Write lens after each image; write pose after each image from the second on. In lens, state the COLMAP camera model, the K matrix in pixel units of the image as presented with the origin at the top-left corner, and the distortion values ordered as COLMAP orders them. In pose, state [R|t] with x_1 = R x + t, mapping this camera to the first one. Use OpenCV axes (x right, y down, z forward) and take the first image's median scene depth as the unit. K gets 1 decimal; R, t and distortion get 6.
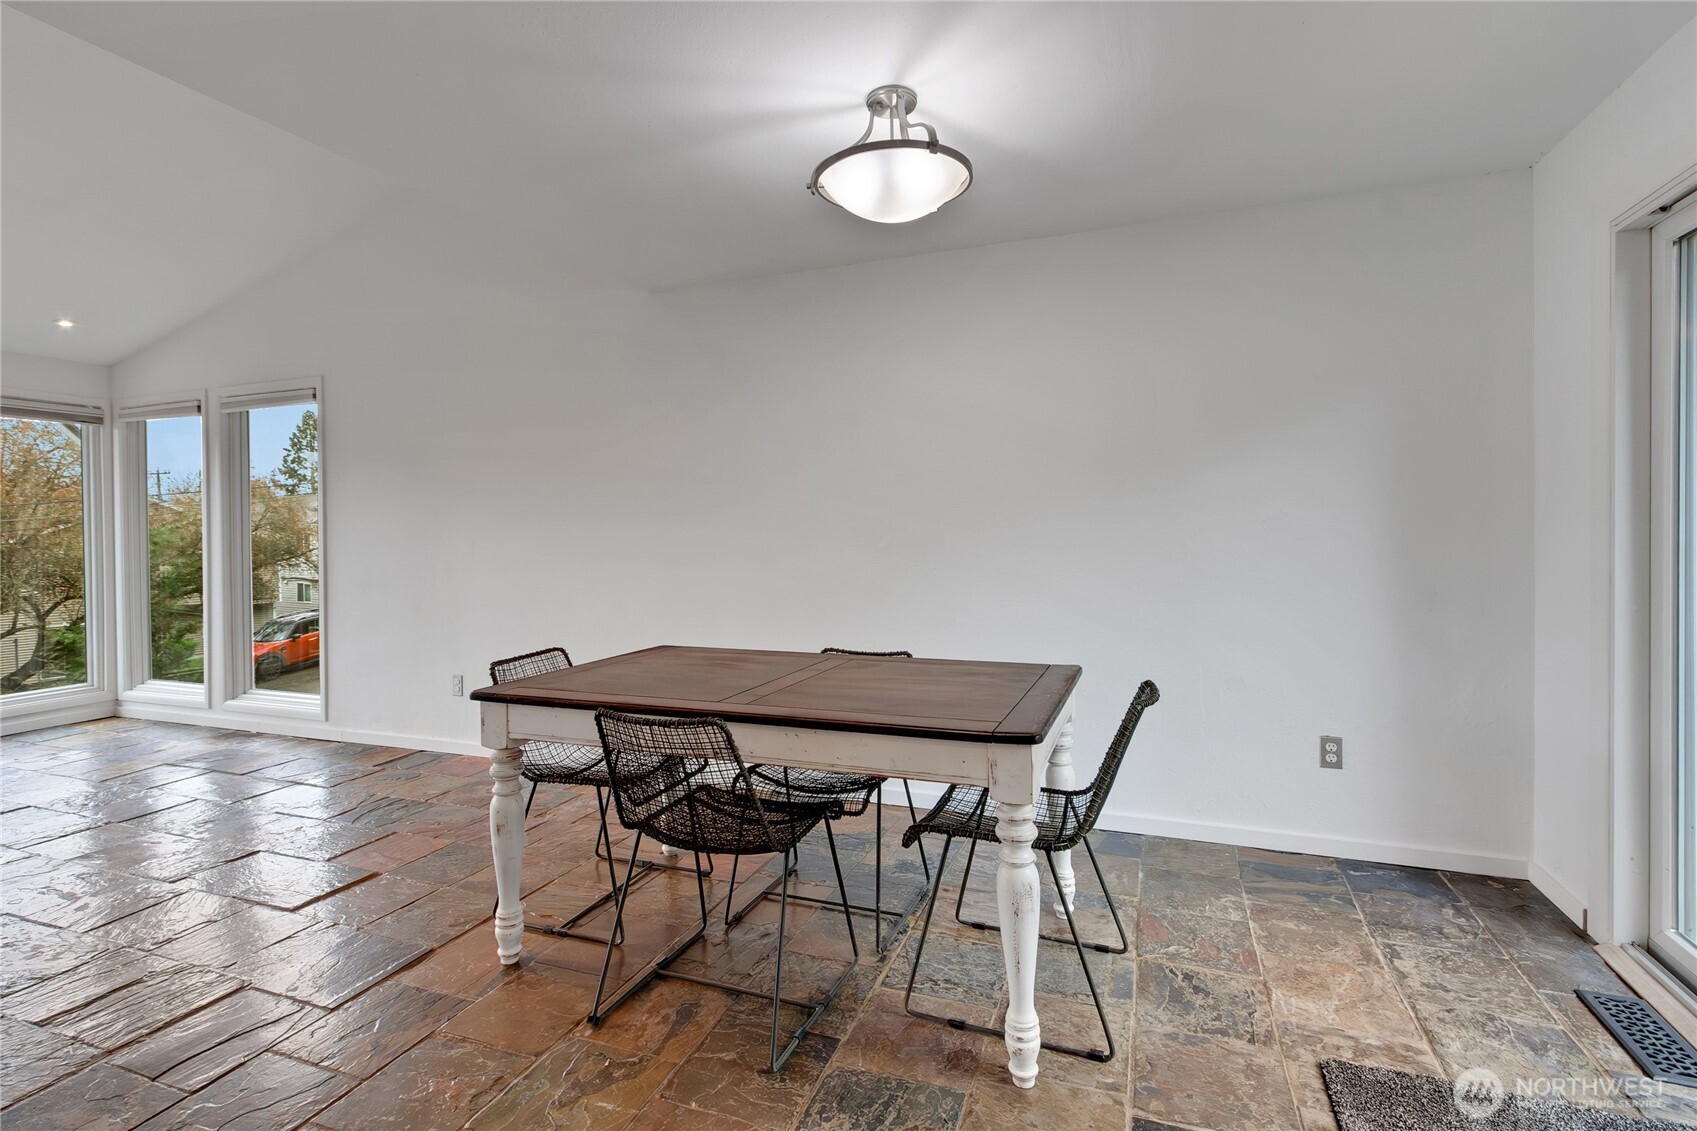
lens RADIAL K [[790.2, 0, 831.6], [0, 790.2, 550.5], [0, 0, 1]] dist [0.001689, -0.000306]
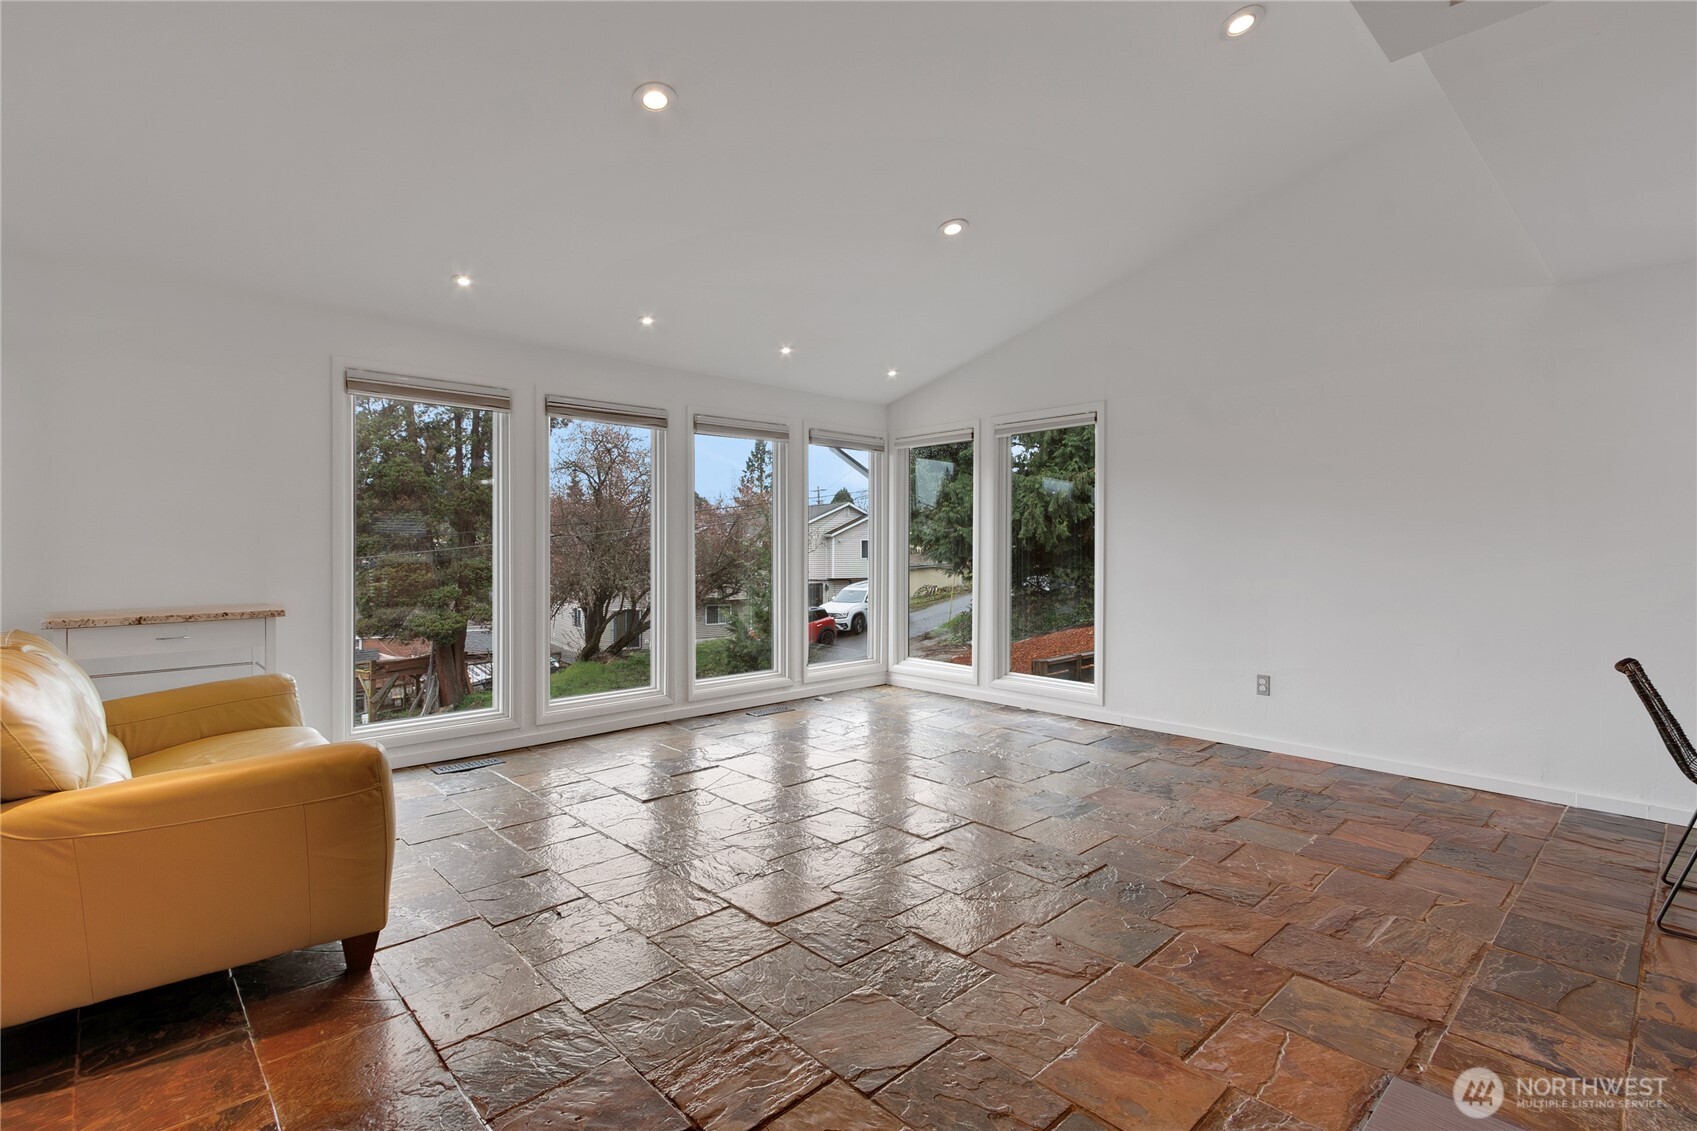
lens RADIAL K [[790.2, 0, 831.6], [0, 790.2, 550.5], [0, 0, 1]] dist [0.001689, -0.000306]
pose [[0.902215, 0.014160, -0.431054, -0.451020], [-0.020251, 0.999749, -0.009545, 0.011690], [0.430810, 0.017341, 0.902276, -0.169844]]
